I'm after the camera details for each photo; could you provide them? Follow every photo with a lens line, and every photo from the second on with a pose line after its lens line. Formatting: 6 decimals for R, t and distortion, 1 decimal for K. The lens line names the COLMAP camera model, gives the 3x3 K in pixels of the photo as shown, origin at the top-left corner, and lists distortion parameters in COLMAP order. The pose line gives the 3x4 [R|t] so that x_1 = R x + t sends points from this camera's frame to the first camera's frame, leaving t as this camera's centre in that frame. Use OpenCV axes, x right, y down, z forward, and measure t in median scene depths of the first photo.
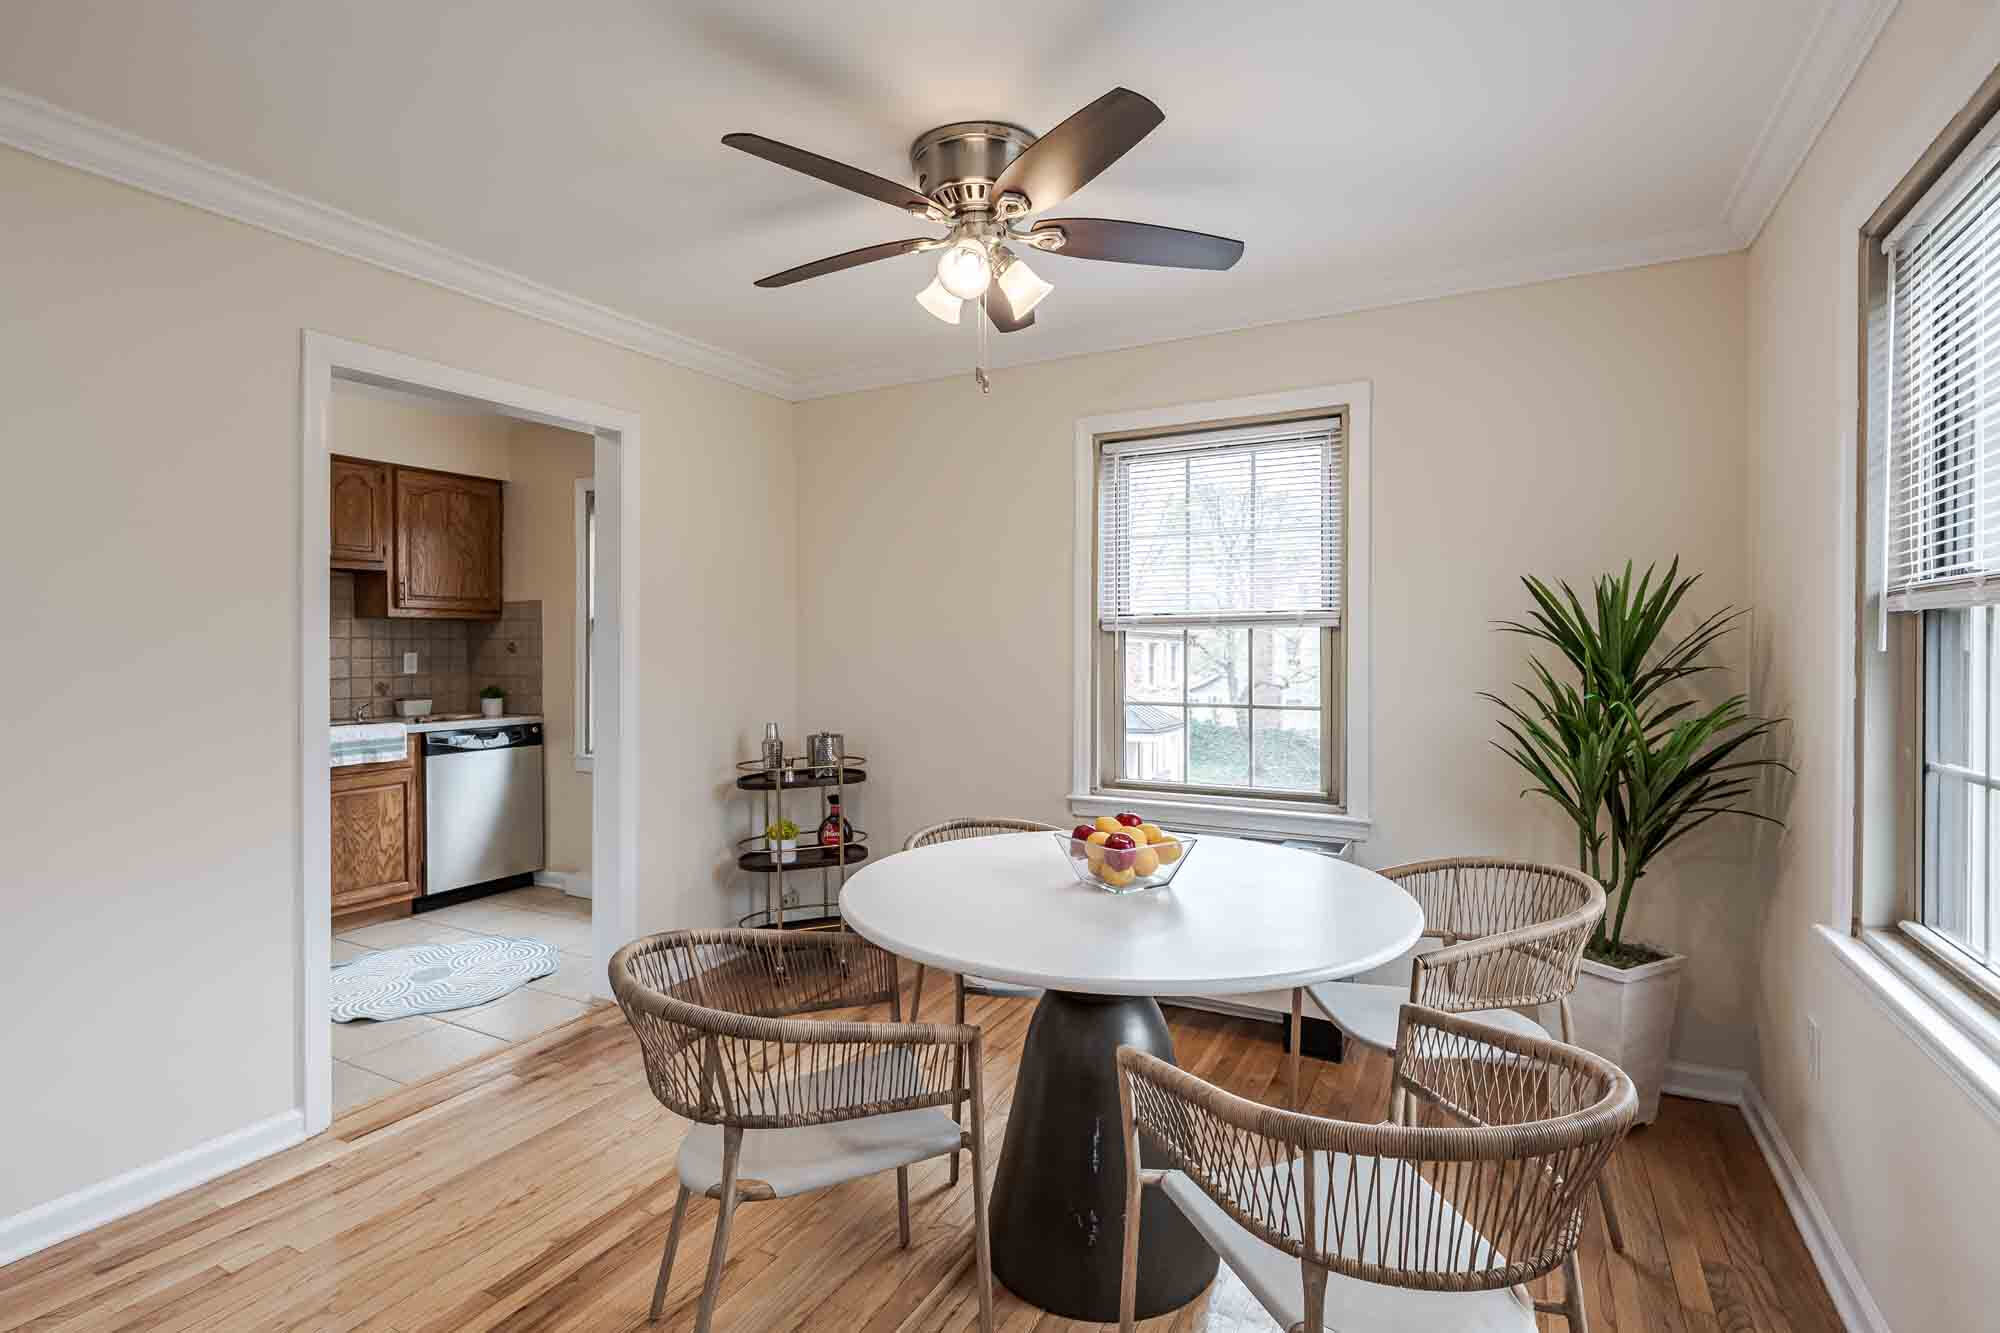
lens RADIAL K [[979.0, 0, 977.4], [0, 979.0, 655.6], [0, 0, 1]] dist [-0.004424, -0.000837]
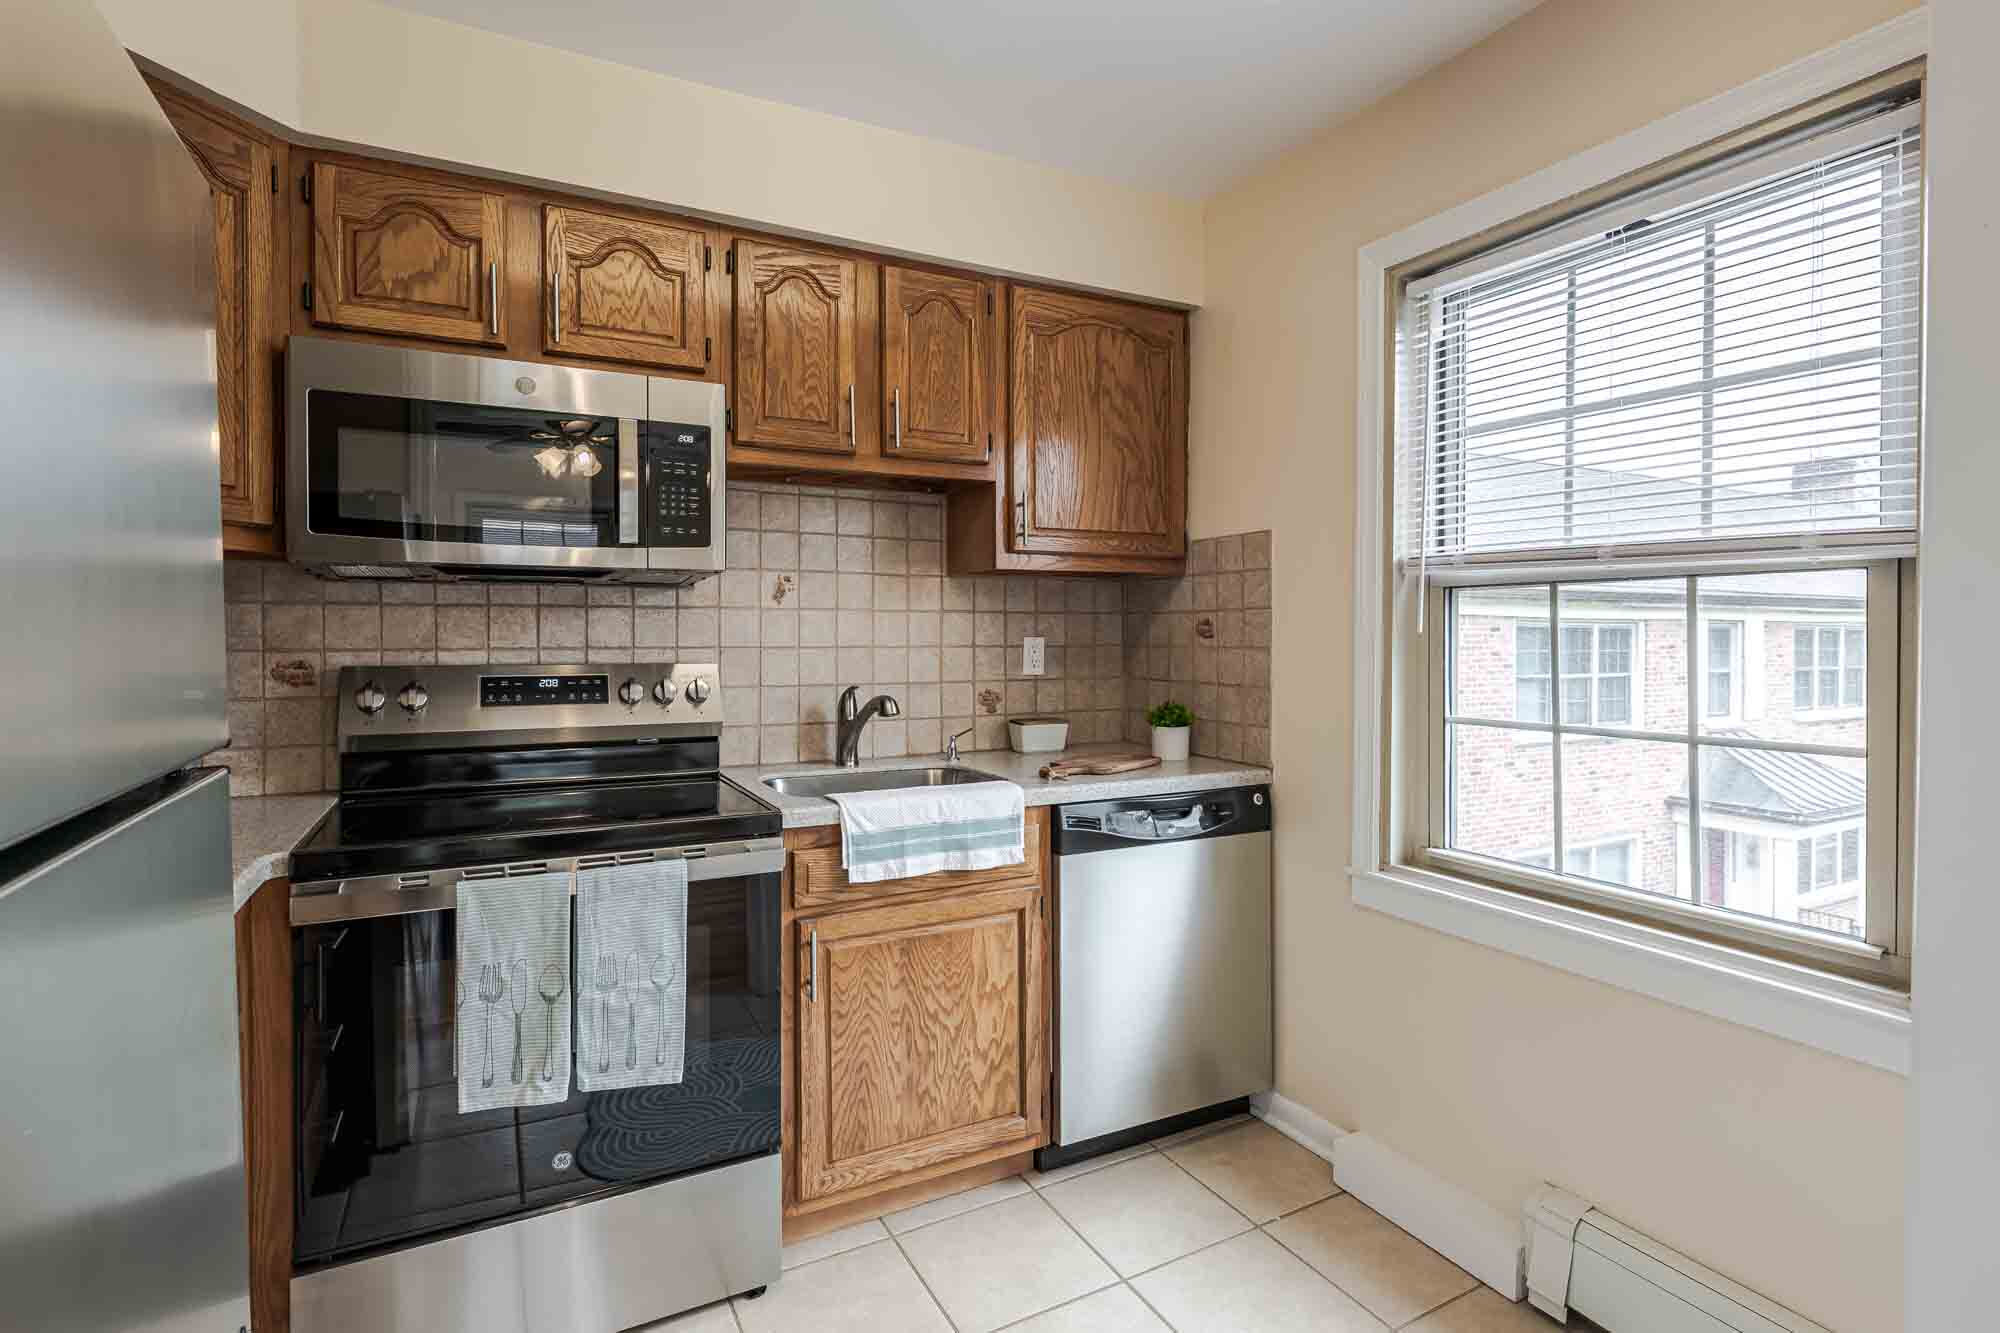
lens RADIAL K [[980.9, 0, 1000.9], [0, 980.9, 636.9], [0, 0, 1]] dist [-0.000533, -0.000586]
pose [[0.846227, 0.003996, -0.532808, -0.317991], [-0.005918, 0.999981, -0.001899, -0.002209], [0.532790, 0.004760, 0.846234, 0.551951]]
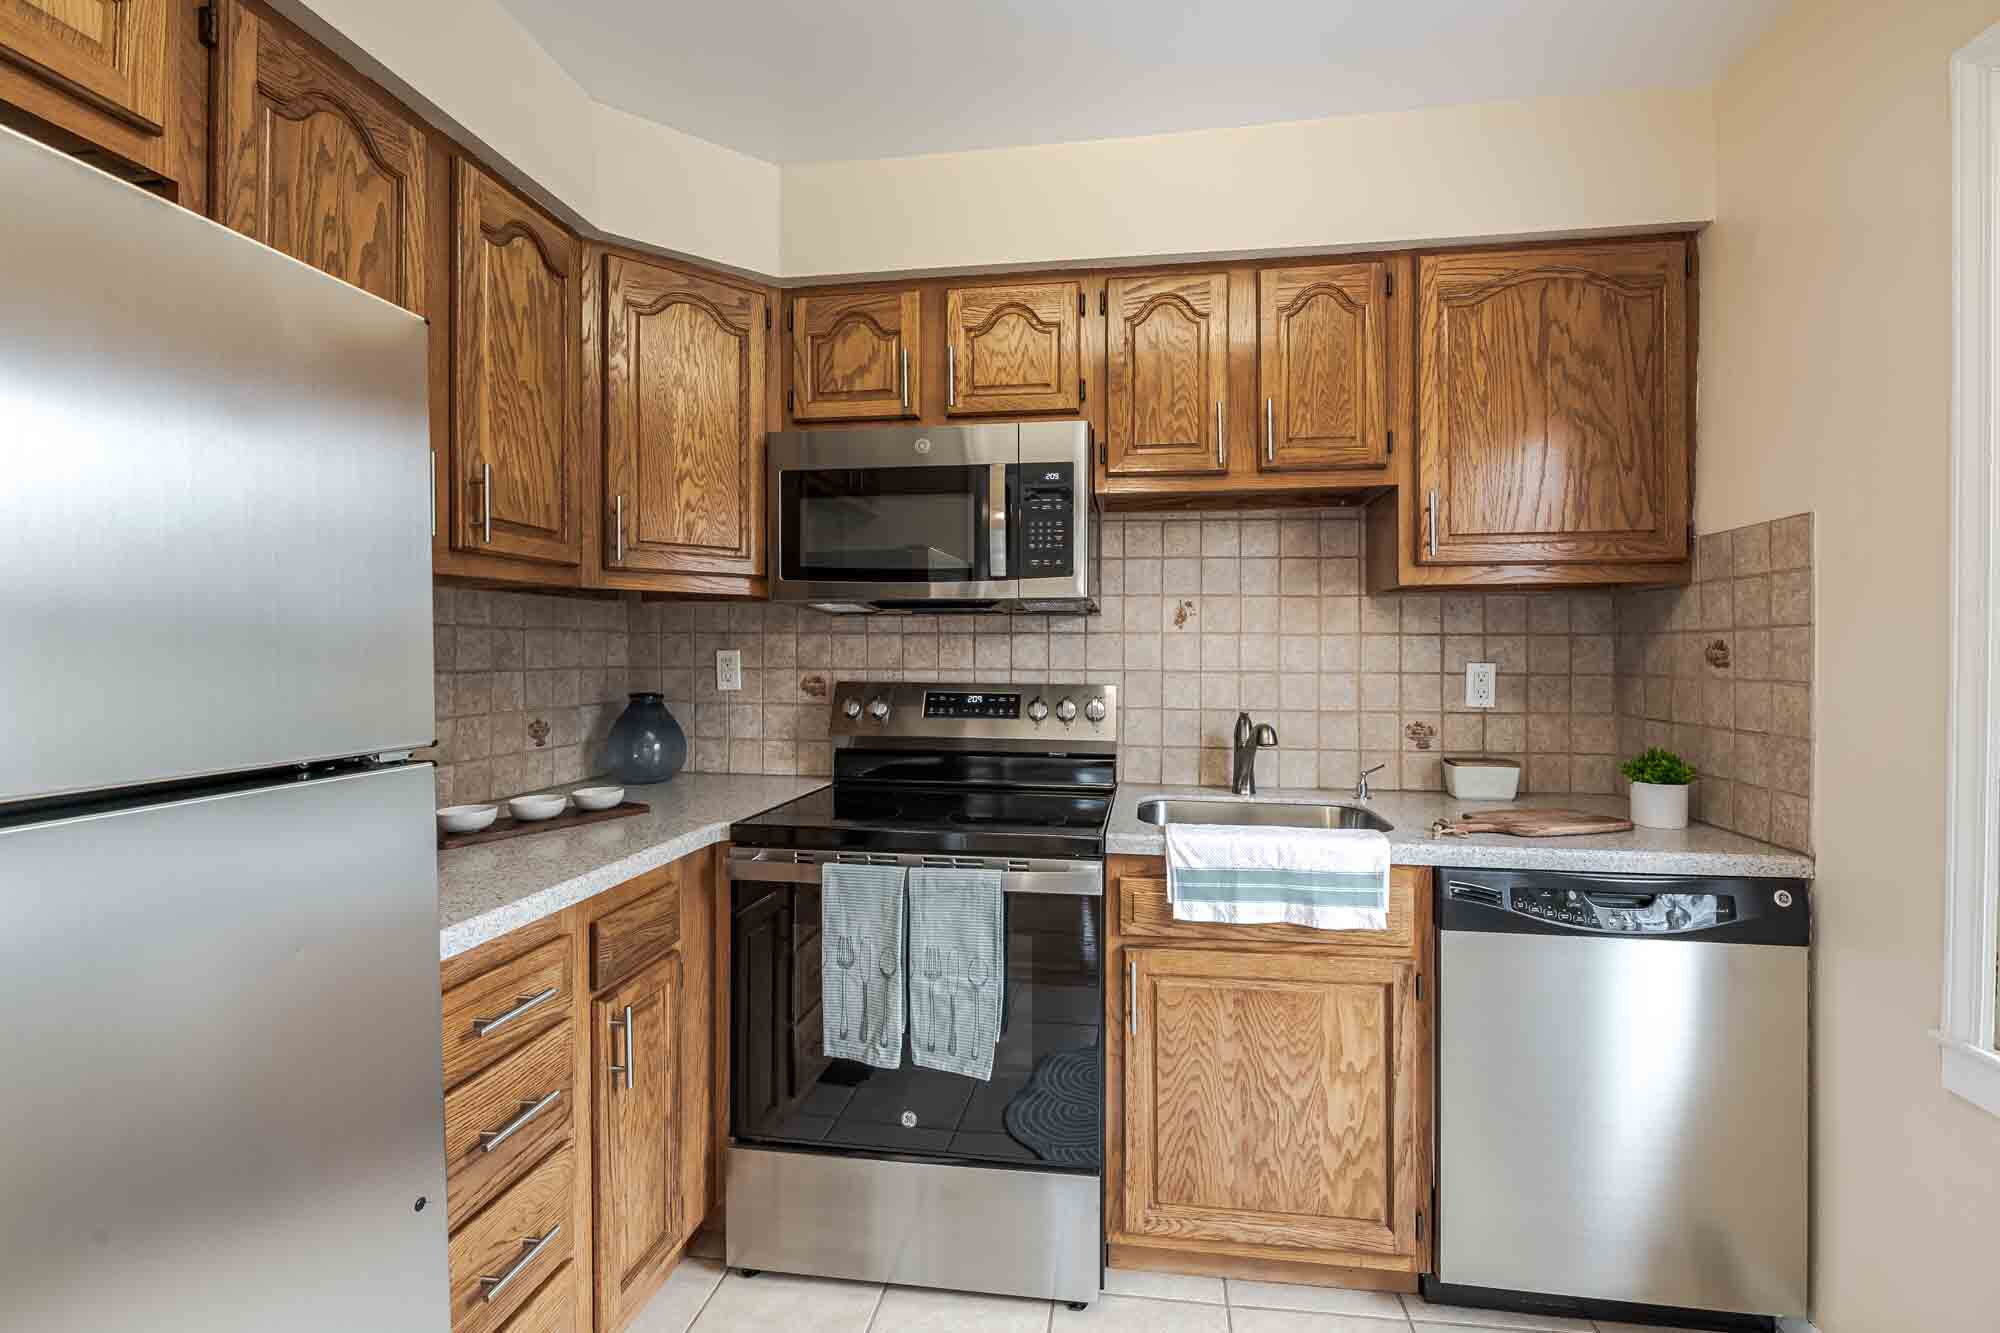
lens RADIAL K [[878.7, 0, 1008.4], [0, 878.7, 652.6], [0, 0, 1]] dist [-0.001974, -0.000593]
pose [[0.377611, 0.002058, -0.925962, -0.288579], [-0.011455, 0.999931, -0.002449, -0.004922], [0.925894, 0.011532, 0.377609, 0.669839]]
